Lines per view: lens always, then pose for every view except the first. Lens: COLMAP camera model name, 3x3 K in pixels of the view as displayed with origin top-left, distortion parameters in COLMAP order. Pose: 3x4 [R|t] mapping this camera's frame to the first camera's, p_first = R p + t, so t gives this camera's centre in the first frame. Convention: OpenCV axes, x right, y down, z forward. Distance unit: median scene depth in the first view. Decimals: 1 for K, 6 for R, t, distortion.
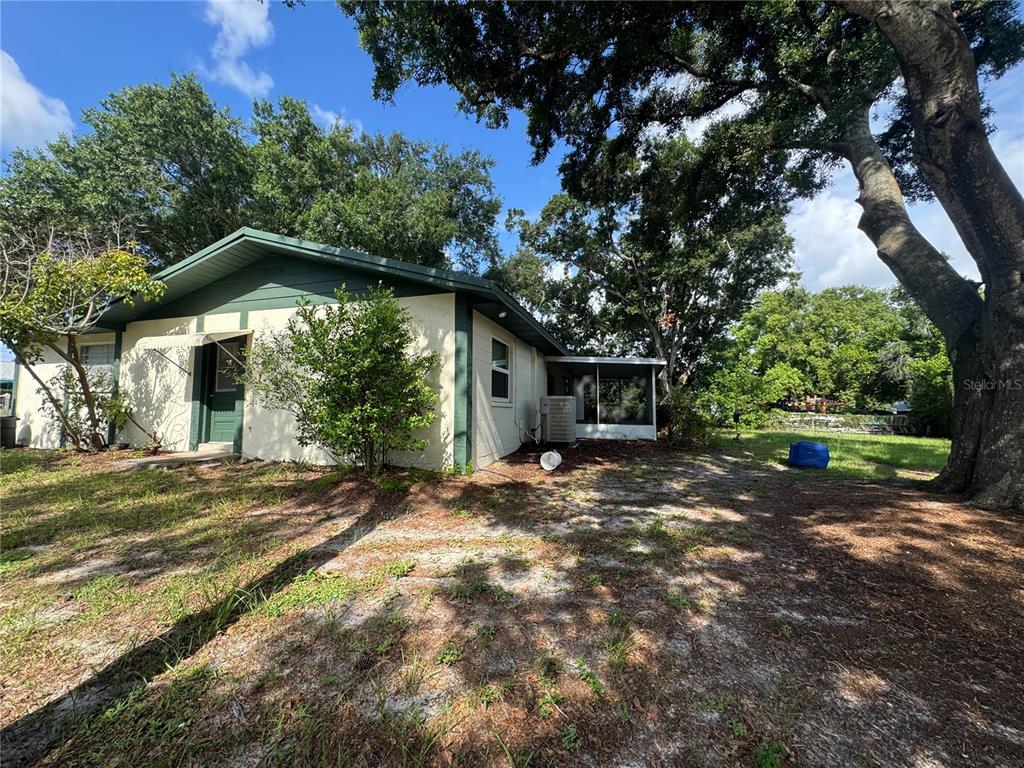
lens RADIAL K [[408.9, 0, 509.1], [0, 408.9, 387.3], [0, 0, 1]] dist [0.003148, -0.000167]
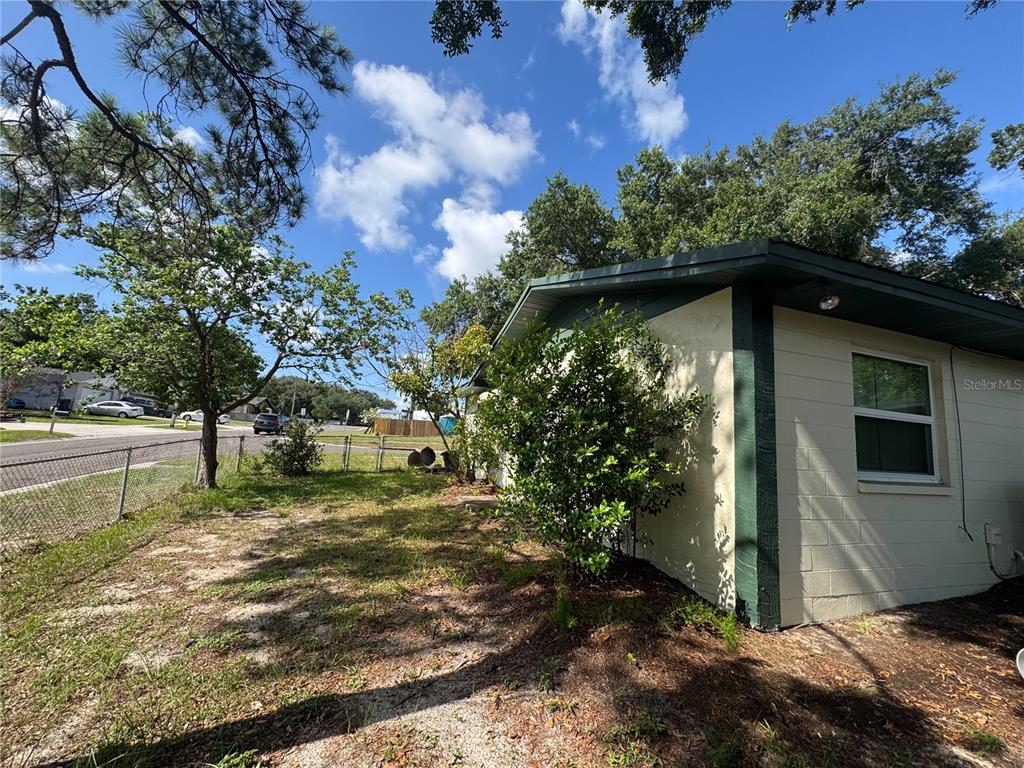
lens RADIAL K [[408.9, 0, 513.8], [0, 408.9, 380.7], [0, 0, 1]] dist [0.003148, -0.000167]
pose [[0.583325, -0.078009, -0.808484, 0.142690], [-0.016743, 0.994011, -0.107990, -0.029772], [0.812066, 0.076530, 0.578526, 0.422215]]
